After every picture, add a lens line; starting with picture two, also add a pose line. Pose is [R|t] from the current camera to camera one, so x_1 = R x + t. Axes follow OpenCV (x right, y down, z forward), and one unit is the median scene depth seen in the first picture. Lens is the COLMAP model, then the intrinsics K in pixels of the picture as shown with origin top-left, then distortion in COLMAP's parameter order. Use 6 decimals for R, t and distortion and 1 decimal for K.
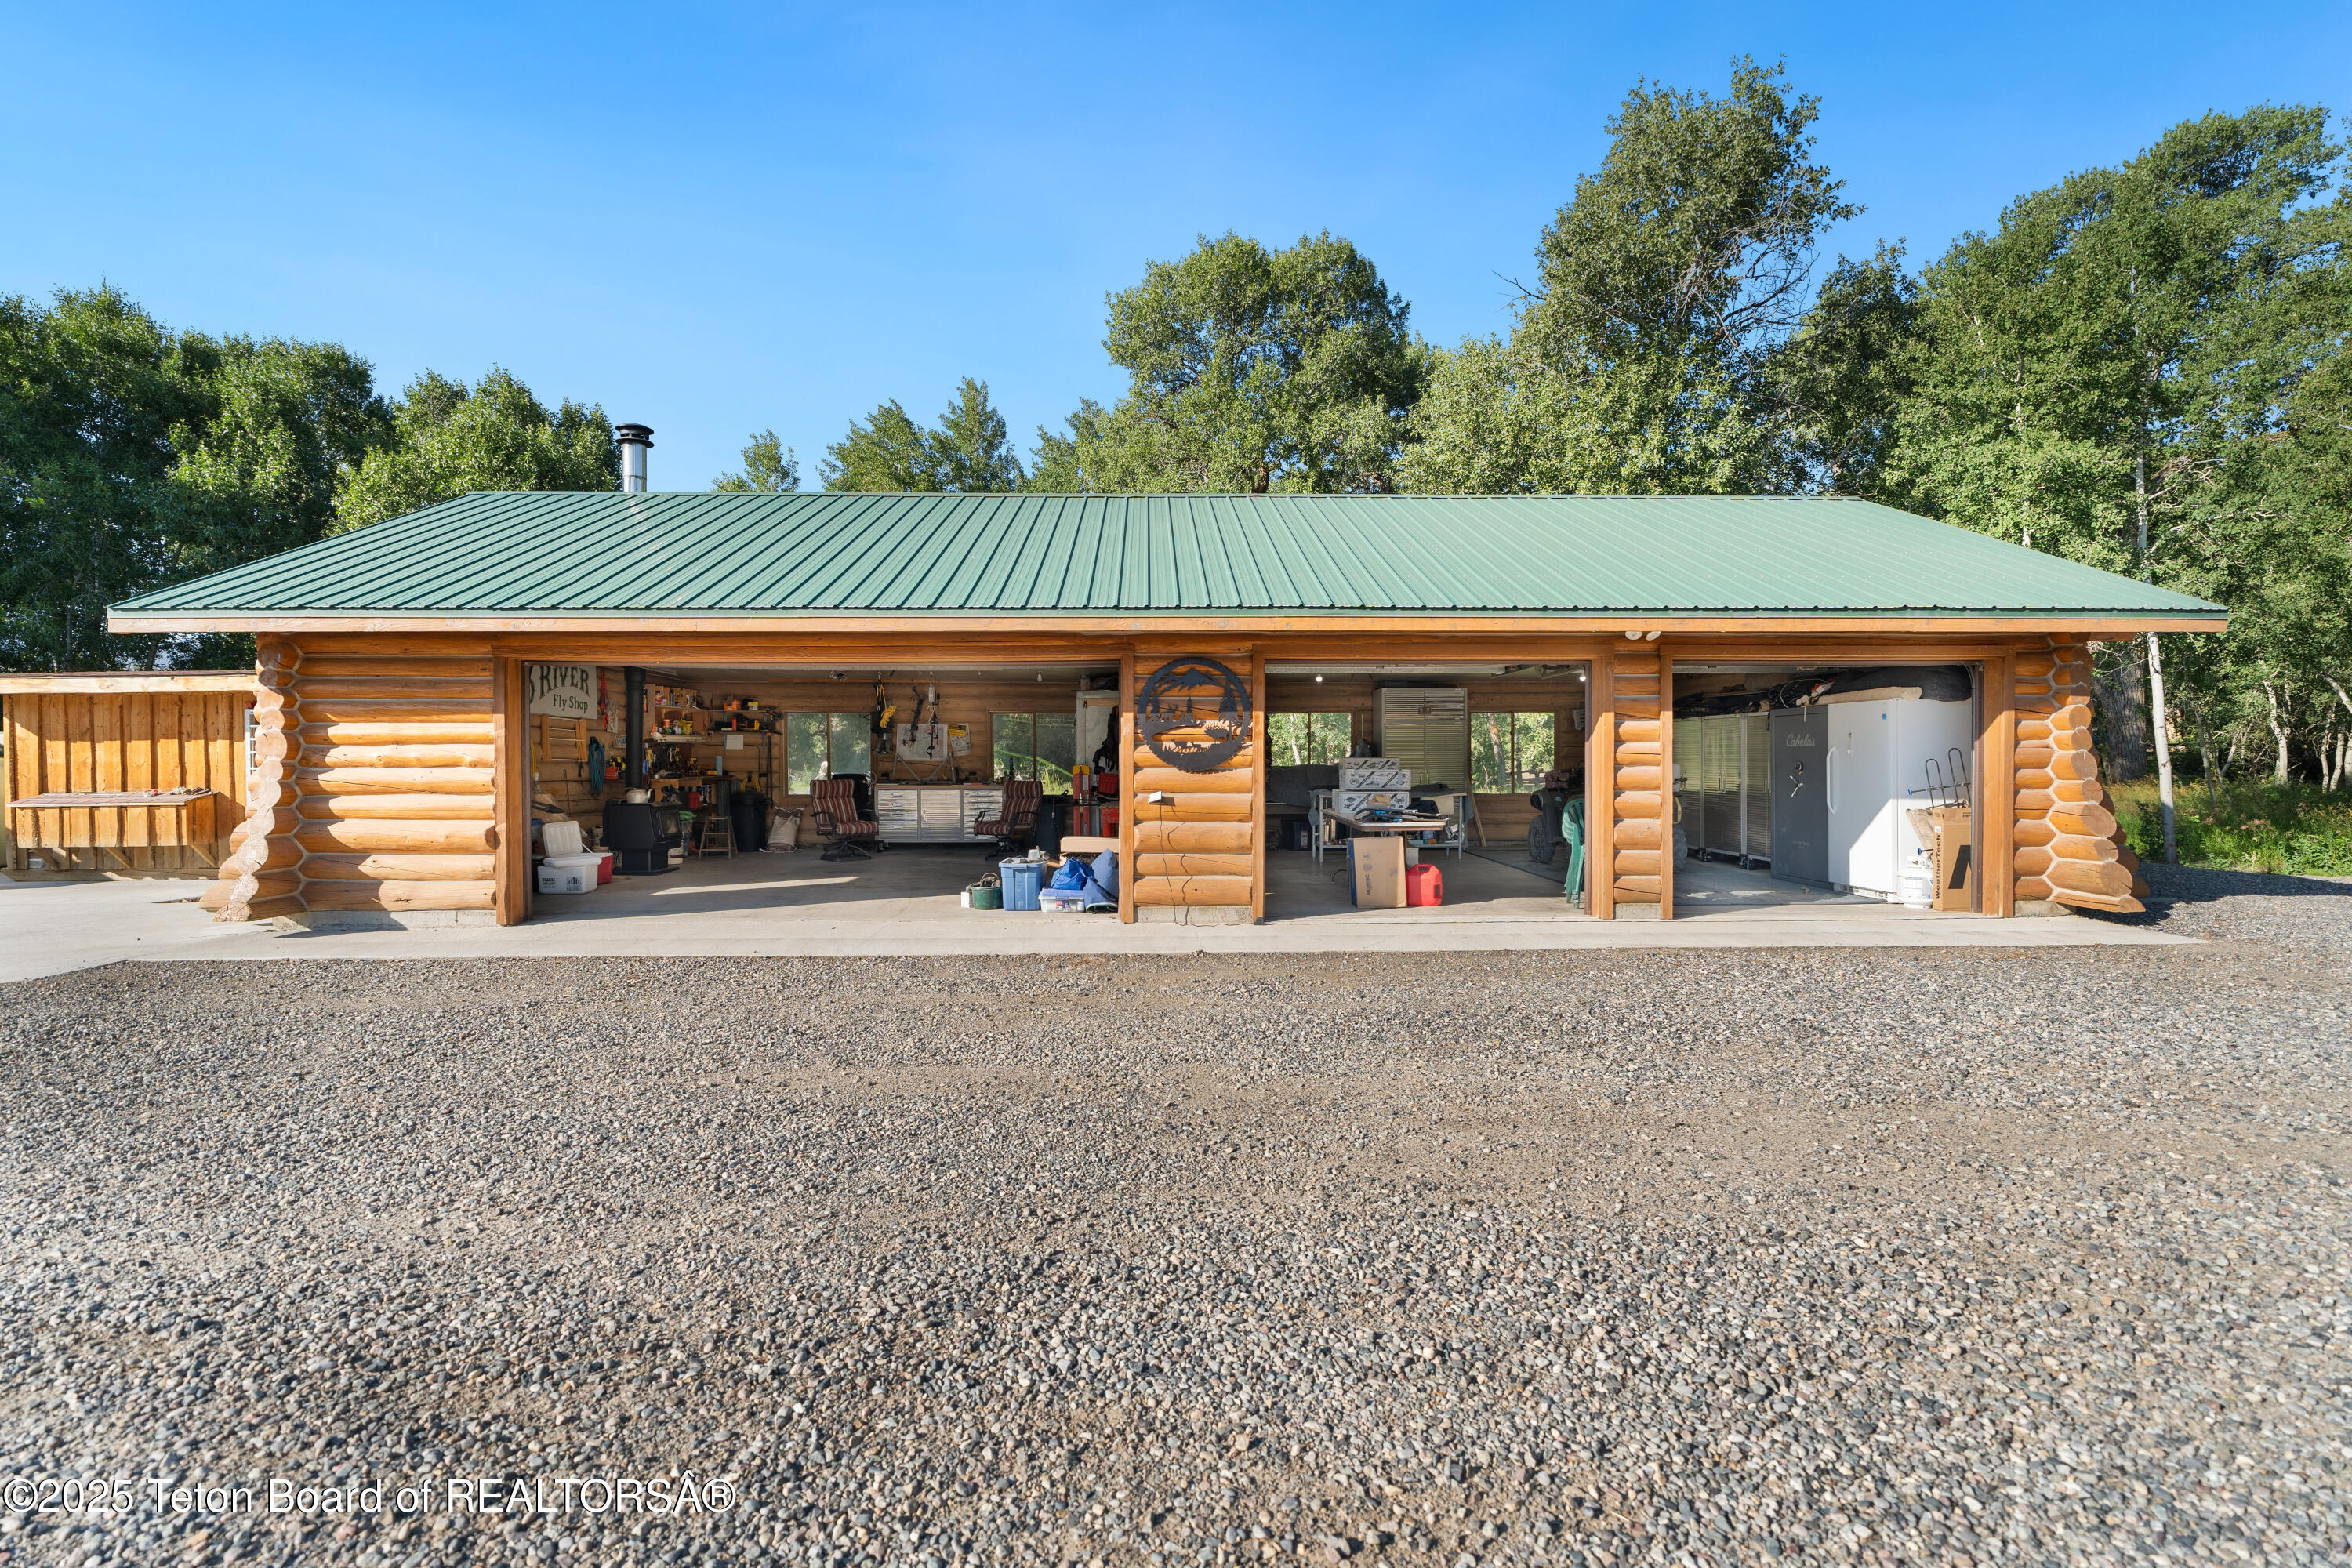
lens RADIAL K [[1087.8, 0, 1176.3], [0, 1087.8, 784.5], [0, 0, 1]] dist [-0.004325, -0.000518]
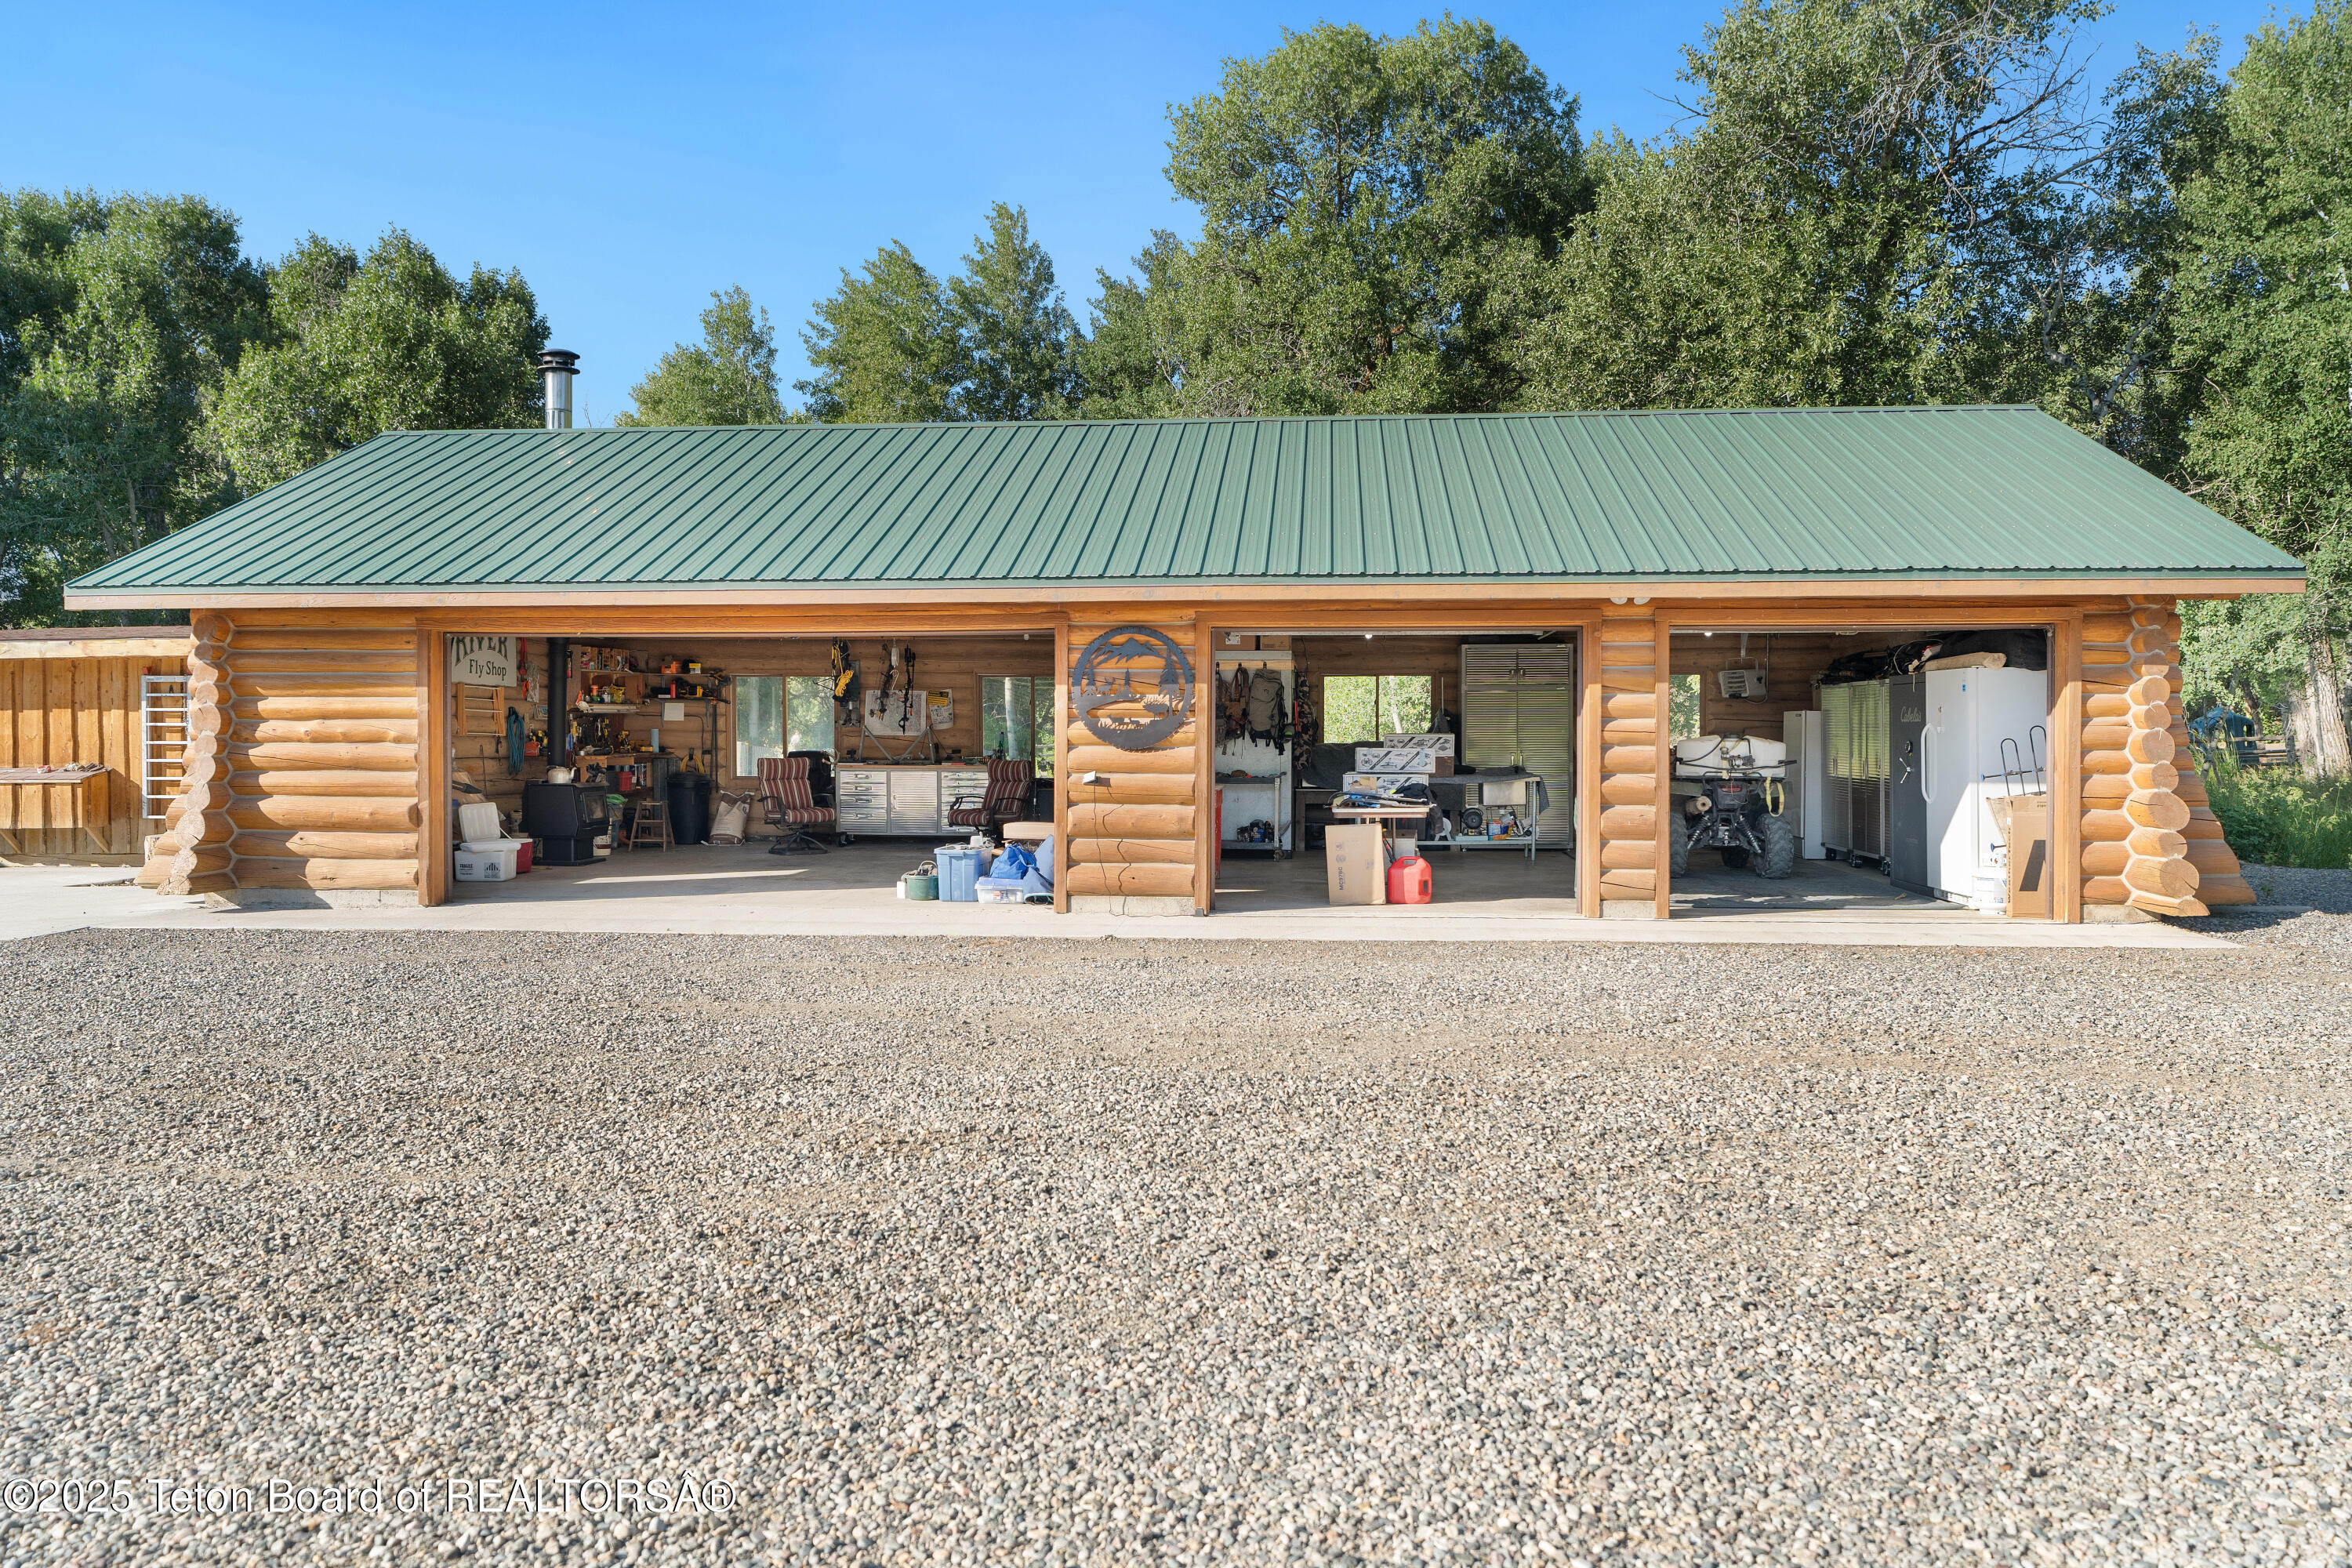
lens RADIAL K [[1689.9, 0, 1174.4], [0, 1689.9, 772.3], [0, 0, 1]] dist [0.000772, -0.006787]
pose [[0.993296, 0.005381, -0.115474, 0.165064], [-0.005119, 0.999984, 0.002567, 0.002448], [0.115486, -0.001959, 0.993307, -0.318365]]
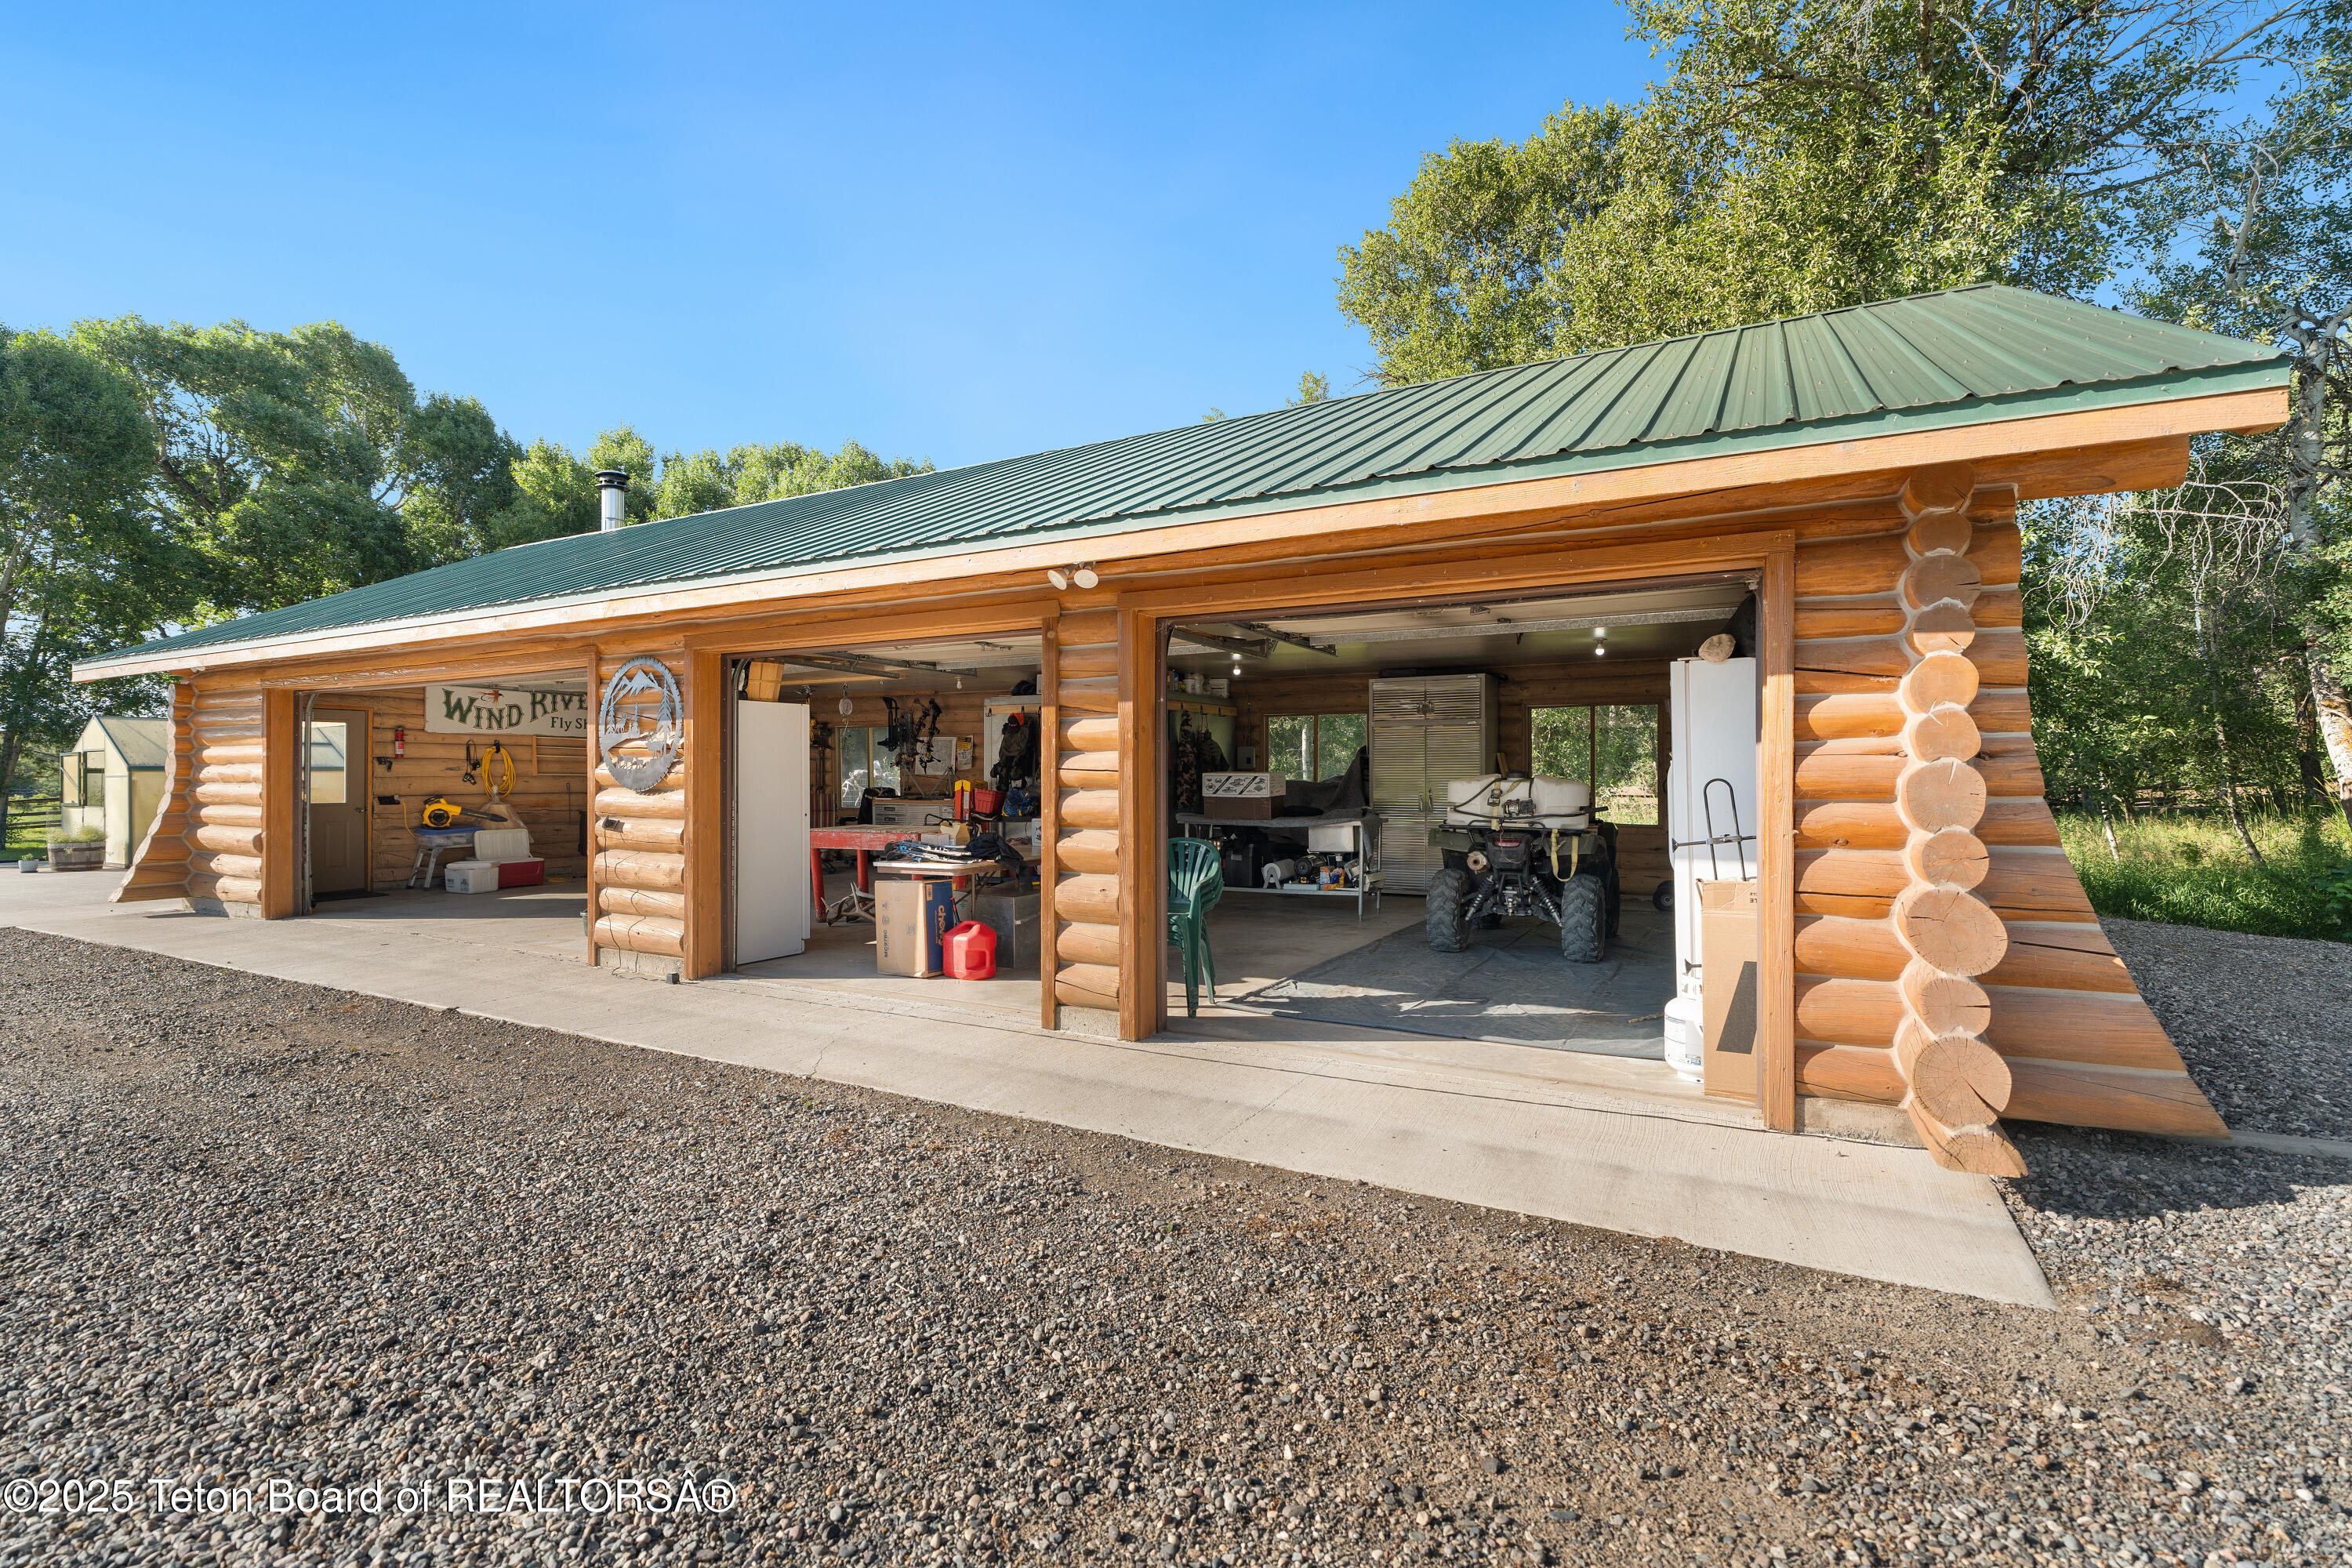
lens RADIAL K [[1087.8, 0, 1173.7], [0, 1087.8, 783.9], [0, 0, 1]] dist [-0.004325, -0.000518]
pose [[0.860378, 0.005505, -0.509626, 0.603252], [-0.009944, 0.999933, -0.005987, -0.013236], [0.509559, 0.010218, 0.860375, 0.372083]]
